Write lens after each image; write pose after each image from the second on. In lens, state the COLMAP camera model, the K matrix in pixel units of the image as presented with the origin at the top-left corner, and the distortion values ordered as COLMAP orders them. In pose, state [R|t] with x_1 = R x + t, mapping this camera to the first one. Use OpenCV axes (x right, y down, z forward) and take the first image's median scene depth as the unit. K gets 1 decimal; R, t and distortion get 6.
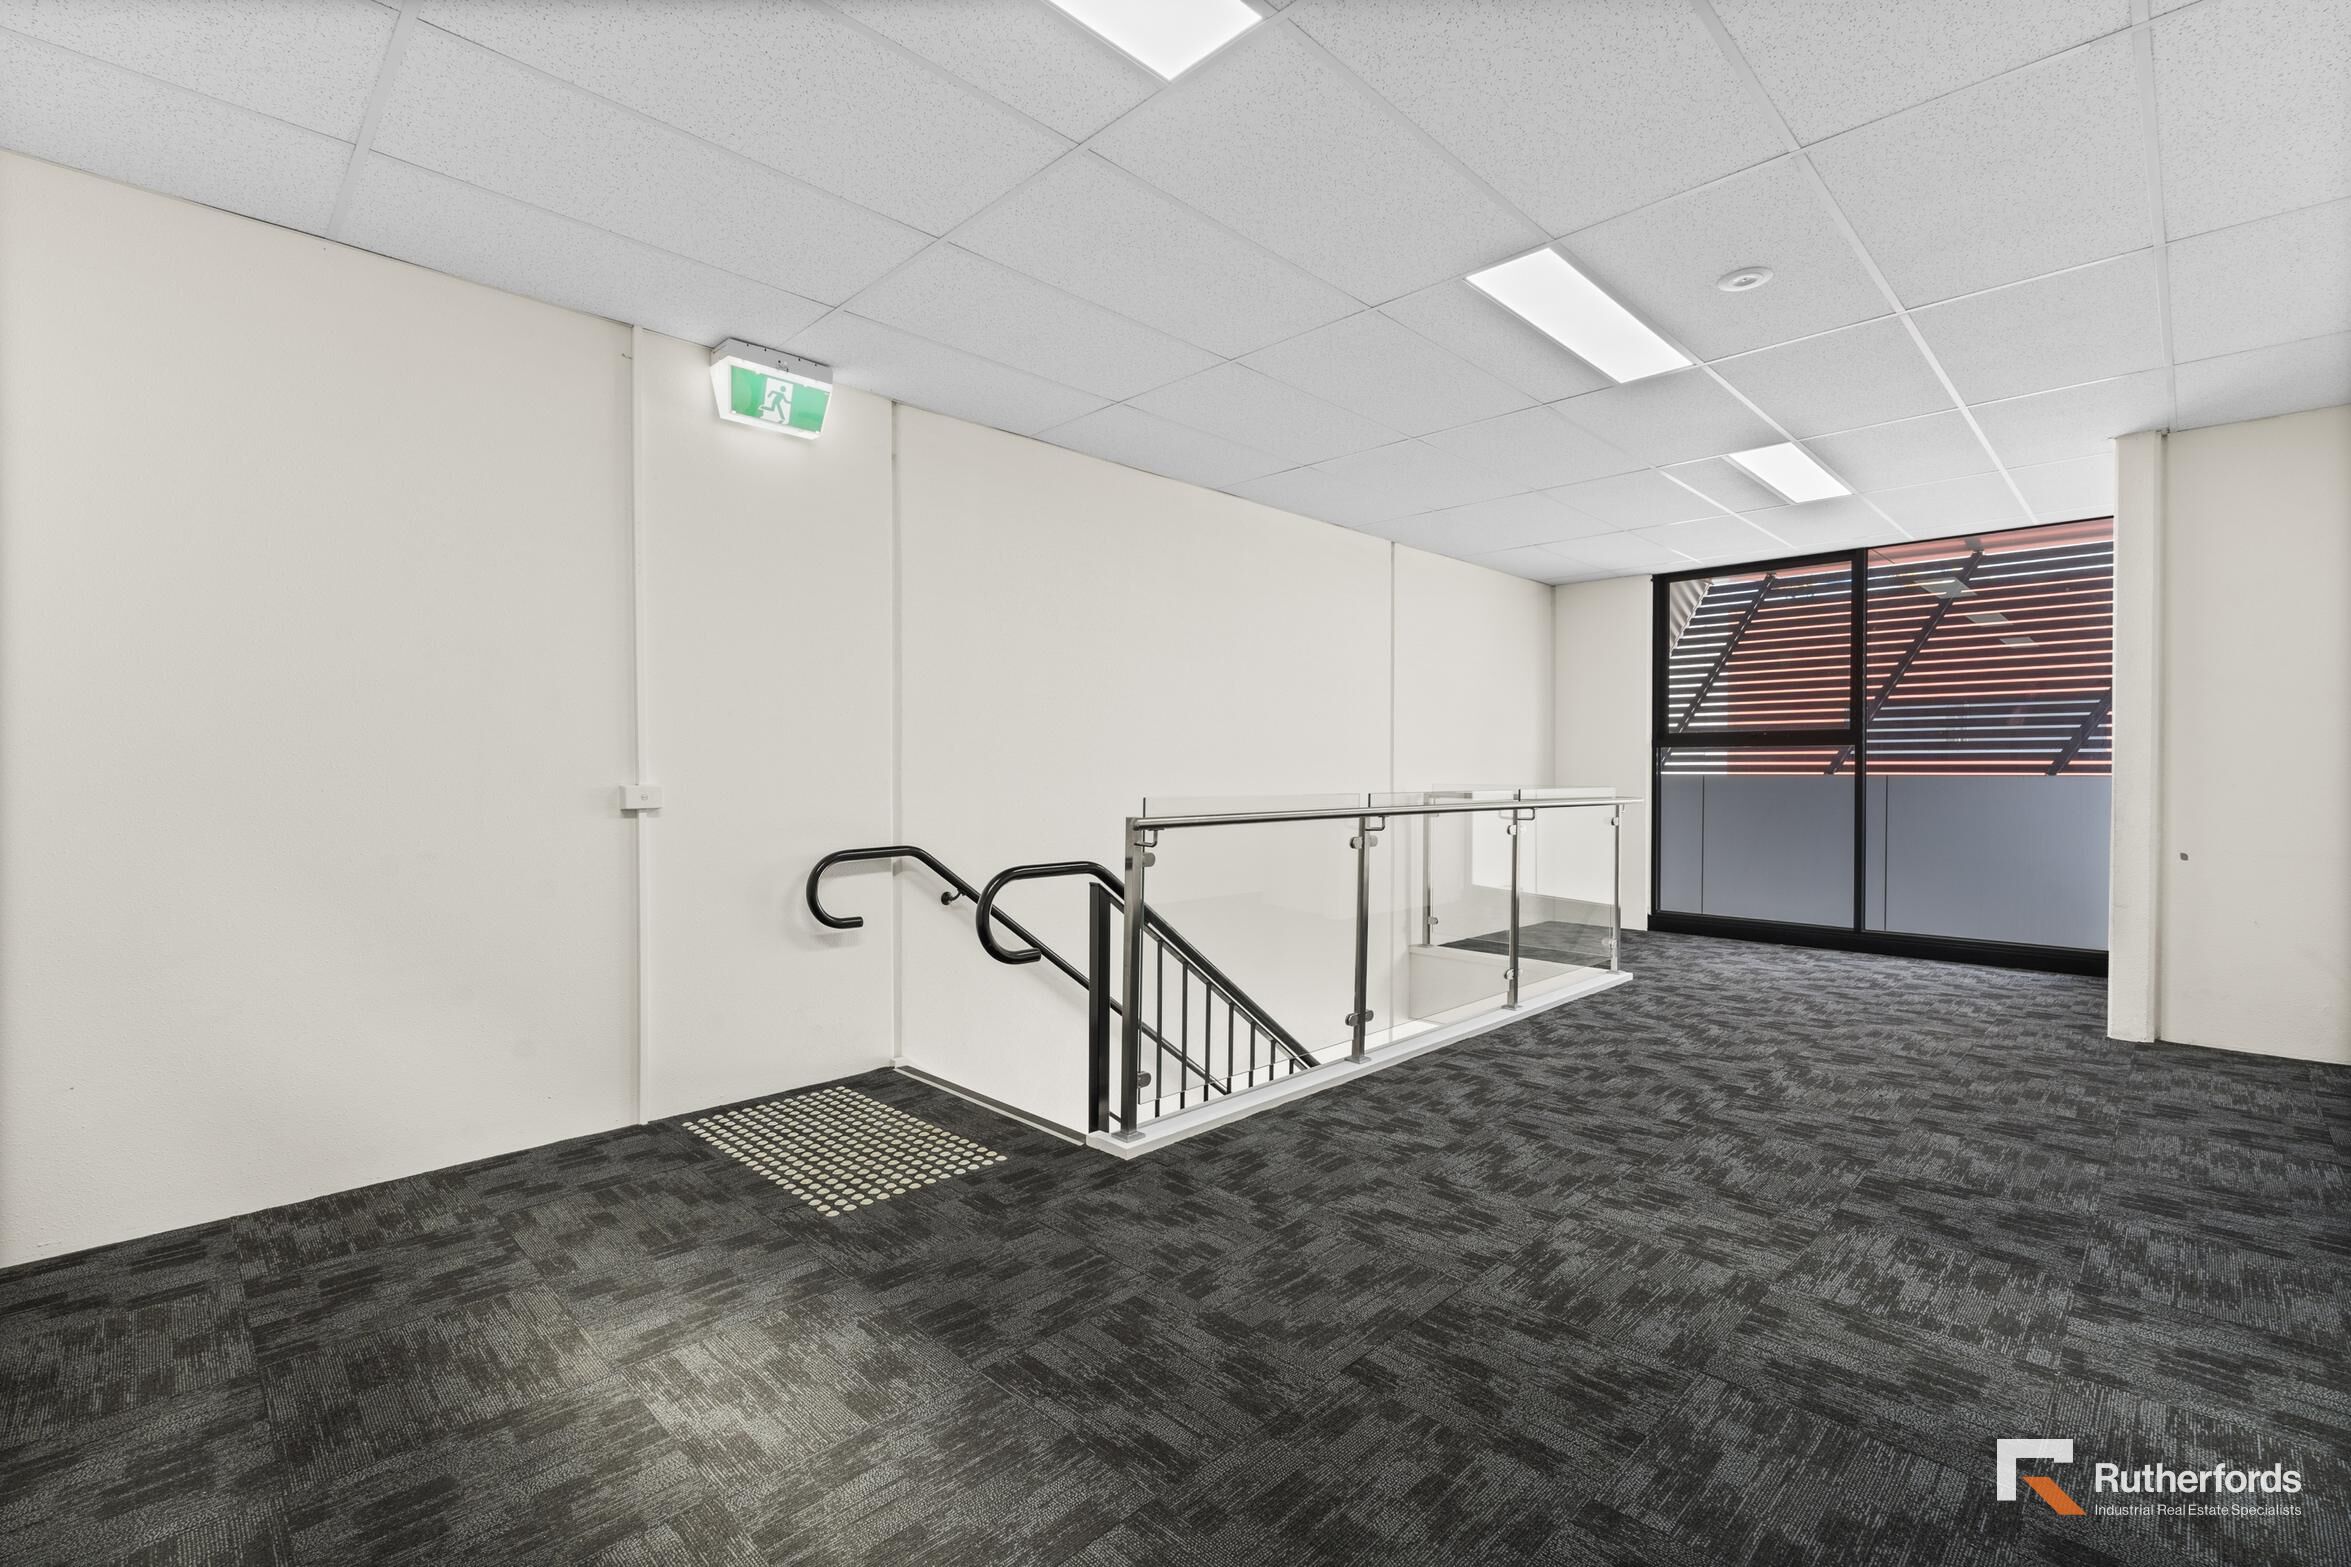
lens RADIAL K [[1044.6, 0, 1167.9], [0, 1044.6, 789.1], [0, 0, 1]] dist [-0.002634, -0.000371]
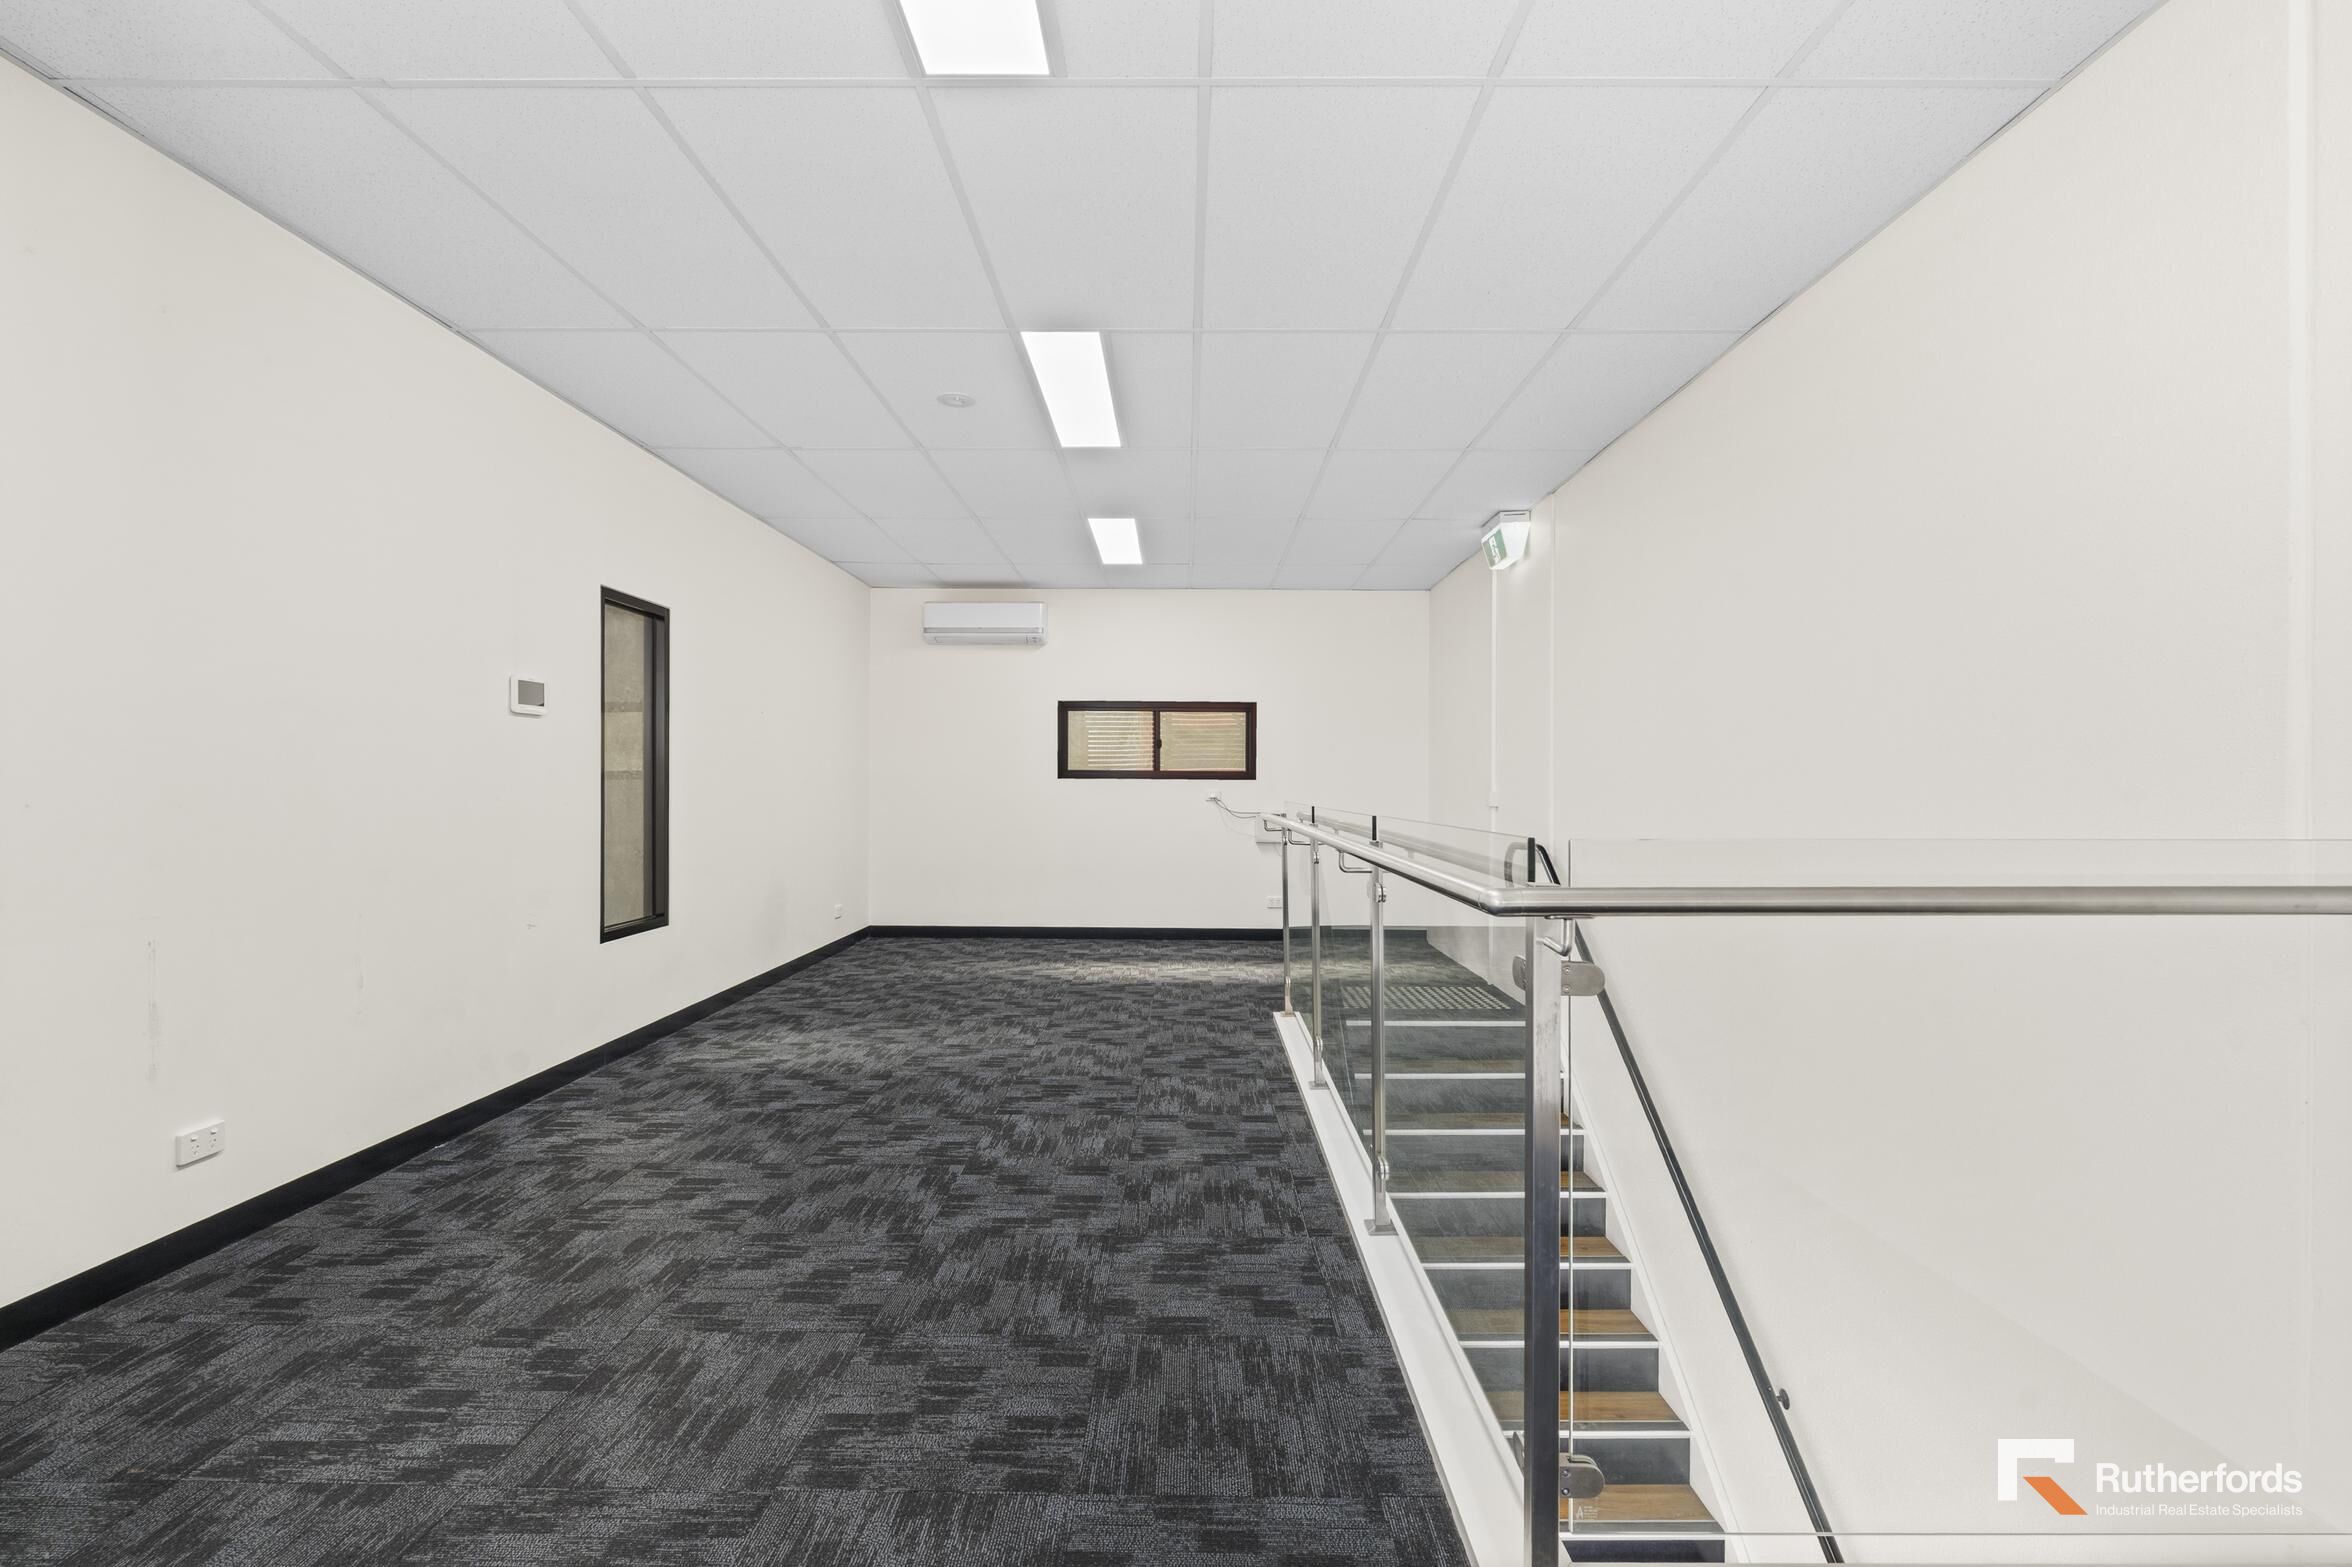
lens RADIAL K [[1034.0, 0, 1167.3], [0, 1034.0, 787.3], [0, 0, 1]] dist [-0.002547, -0.000411]
pose [[-0.716890, -0.004029, -0.697174, 1.282809], [-0.016867, 0.999791, 0.011565, -0.028616], [0.696982, 0.020050, -0.716808, 2.151206]]
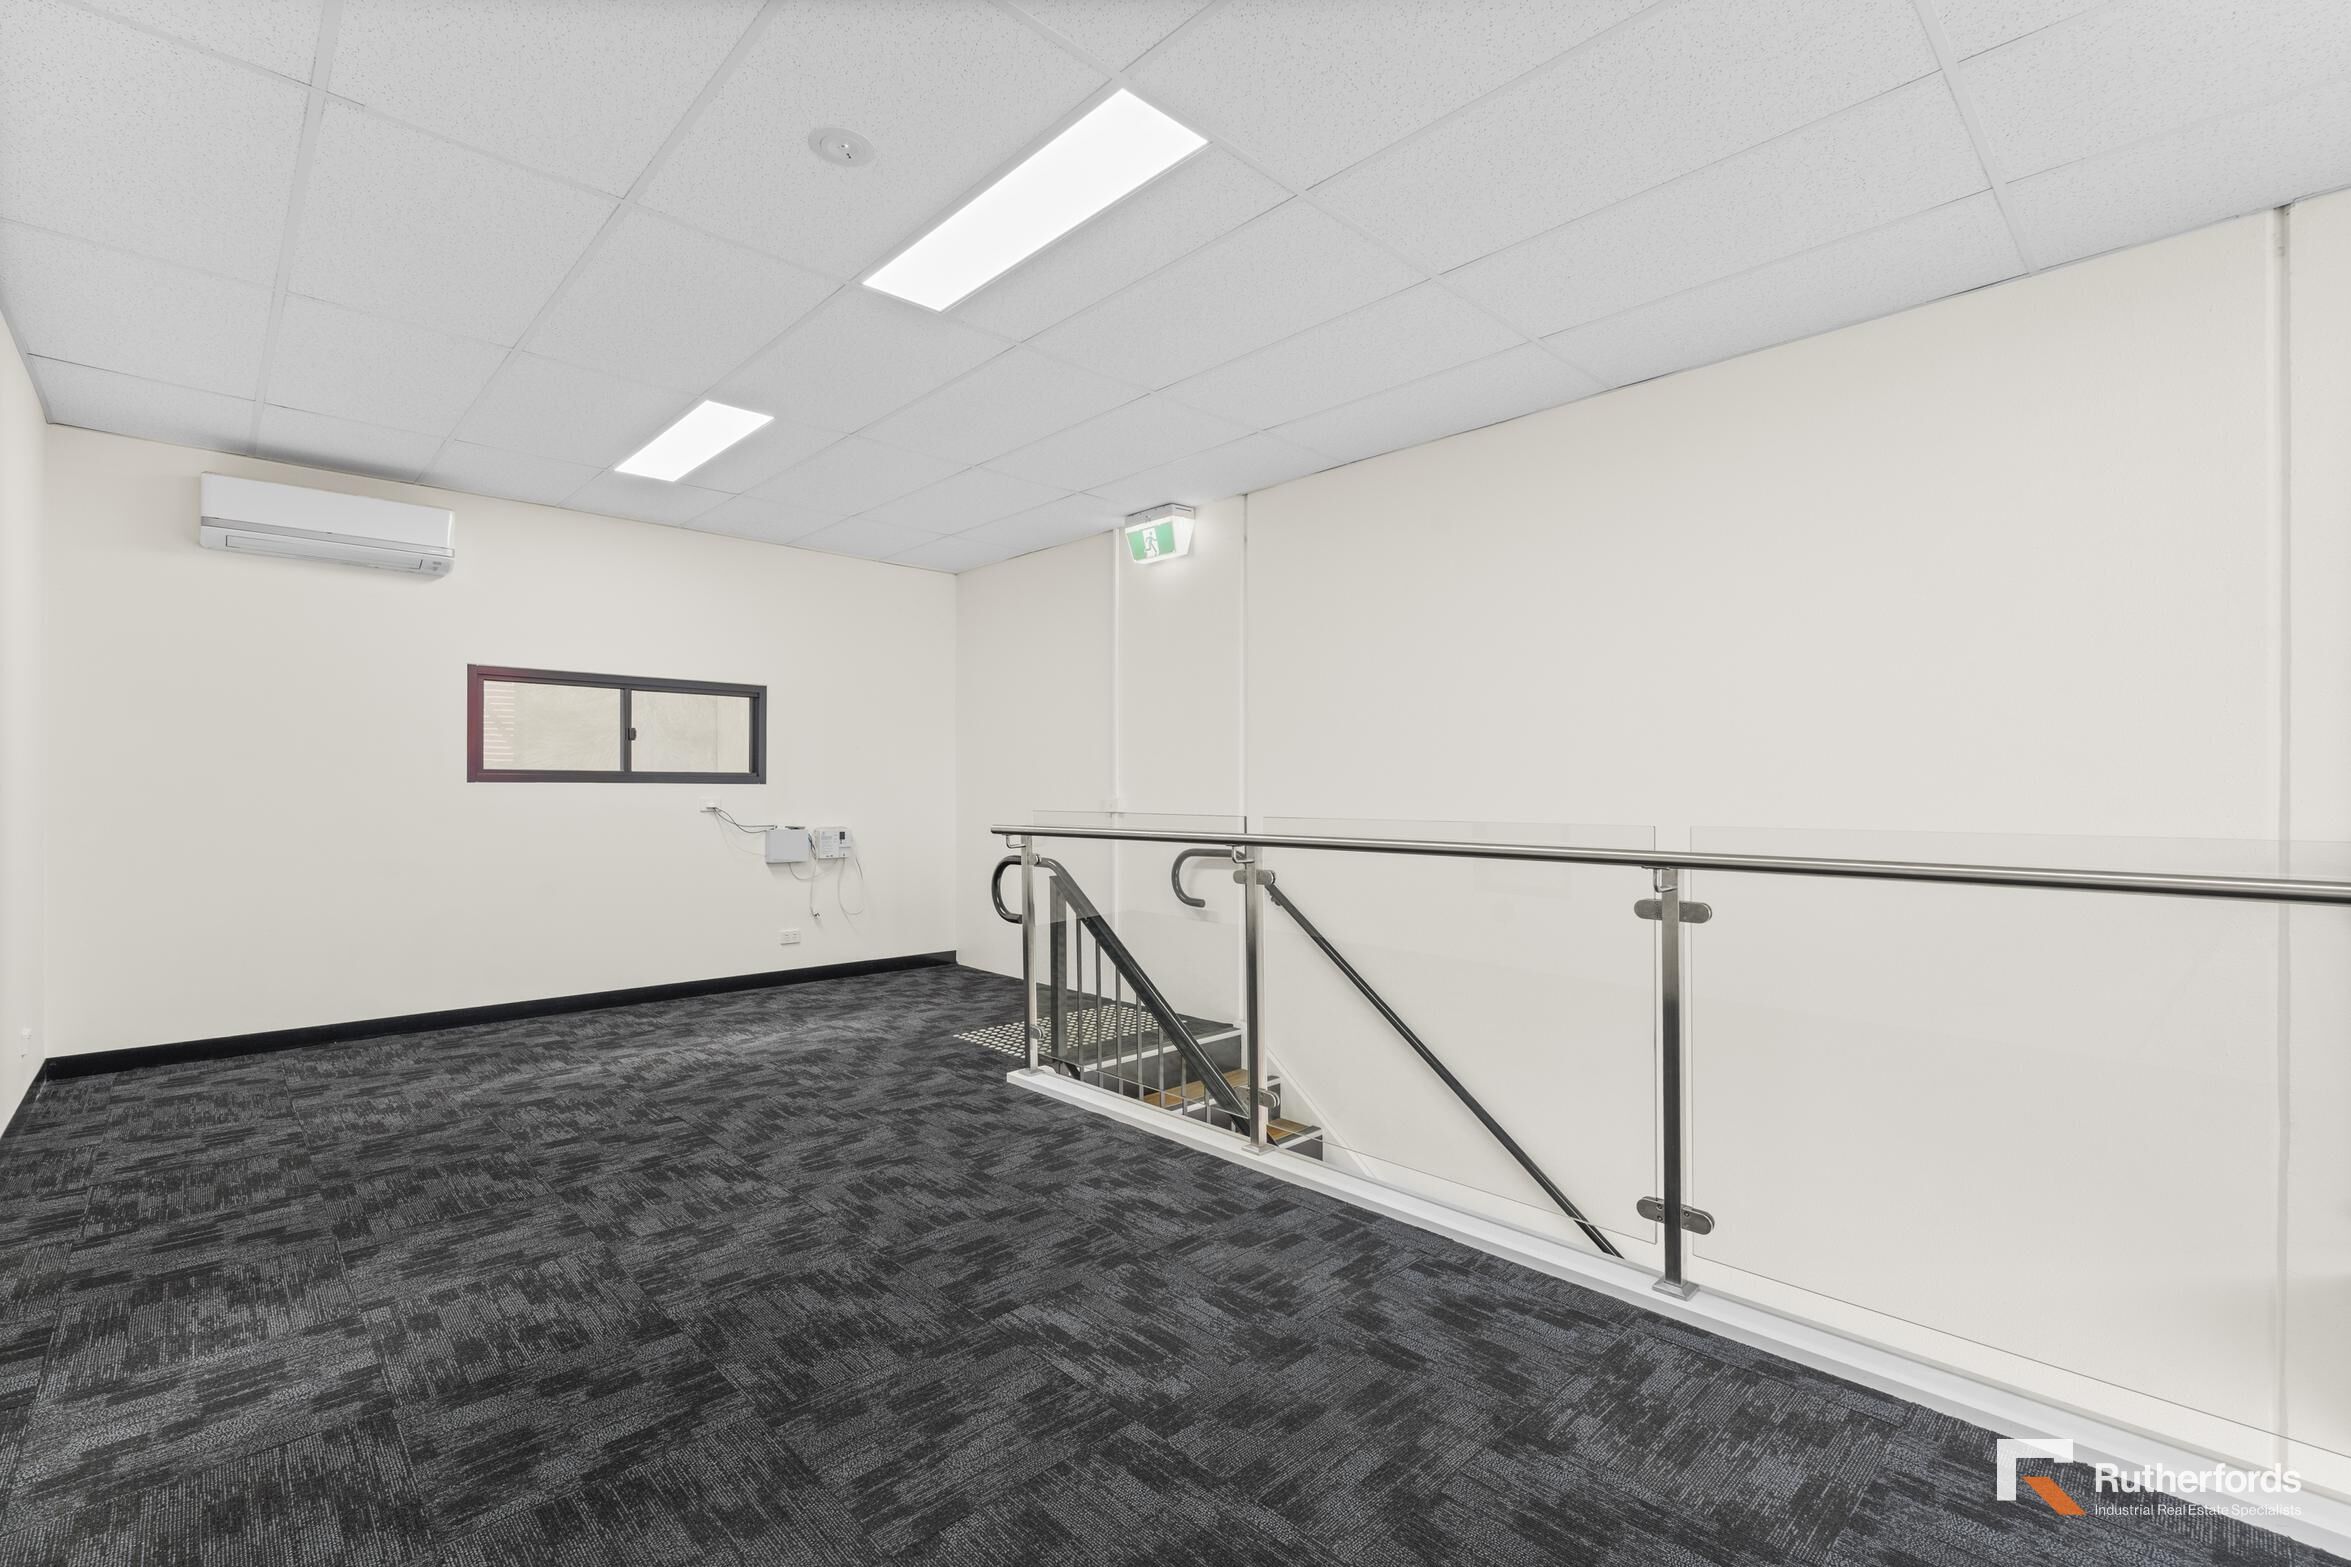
lens RADIAL K [[1033.6, 0, 1166.8], [0, 1033.6, 787.3], [0, 0, 1]] dist [-0.002547, -0.000411]
pose [[-0.031745, -0.005262, -0.999482, 1.333734], [-0.015333, 0.999871, -0.004777, -0.017139], [0.999378, 0.015173, -0.031822, 1.300647]]
